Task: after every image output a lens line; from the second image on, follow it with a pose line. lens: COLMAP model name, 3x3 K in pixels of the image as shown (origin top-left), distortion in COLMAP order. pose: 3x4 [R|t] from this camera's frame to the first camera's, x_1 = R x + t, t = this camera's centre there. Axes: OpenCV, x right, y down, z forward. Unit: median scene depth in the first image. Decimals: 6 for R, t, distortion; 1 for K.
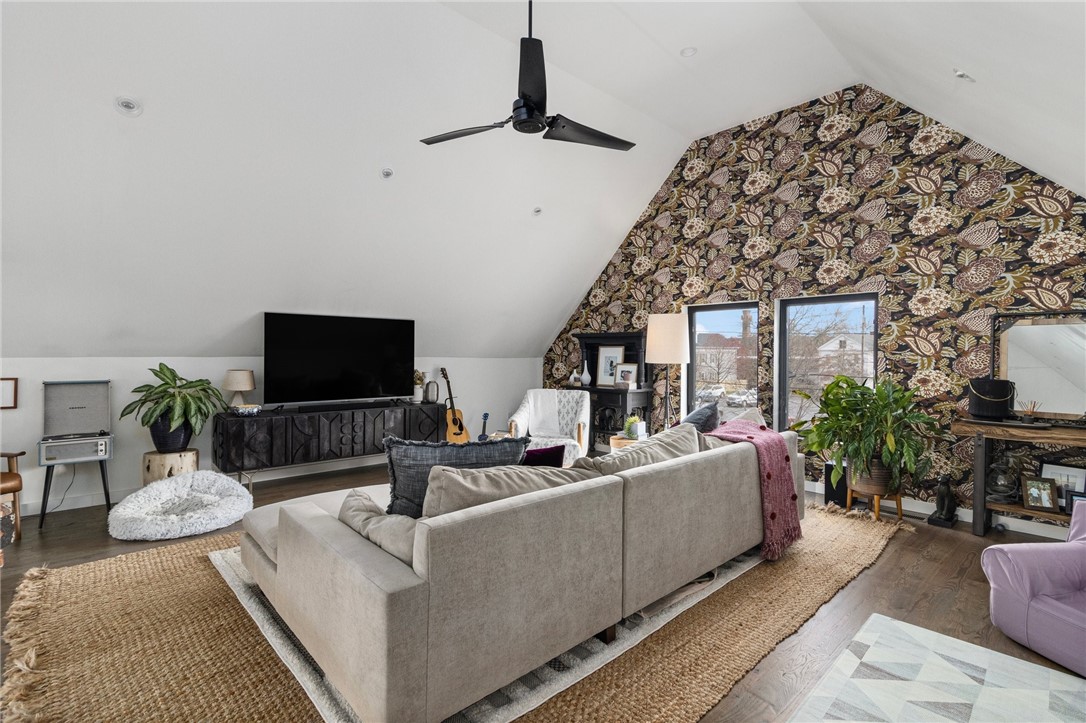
lens RADIAL K [[508.8, 0, 541.4], [0, 508.8, 354.4], [0, 0, 1]] dist [0.001804, 0.000371]
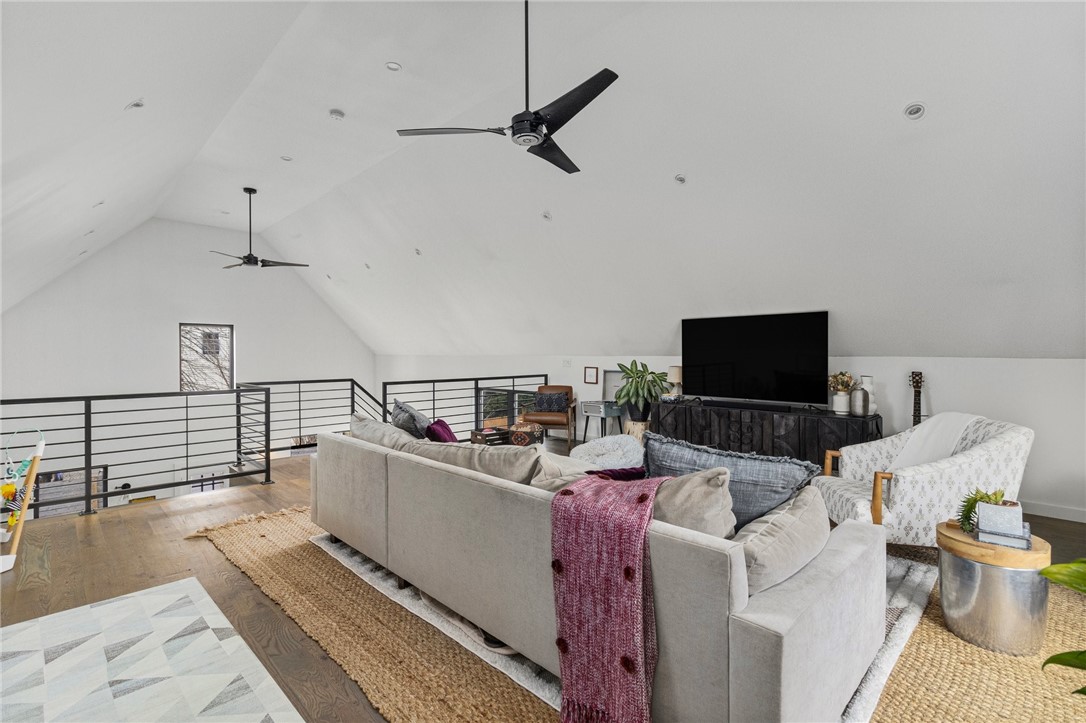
lens RADIAL K [[501.1, 0, 544.0], [0, 501.1, 355.6], [0, 0, 1]] dist [-0.002433, -0.000450]
pose [[0.034860, -0.002382, -0.999389, 0.653673], [0.001730, 0.999996, -0.002323, 0.006126], [0.999391, -0.001648, 0.034863, 0.634603]]
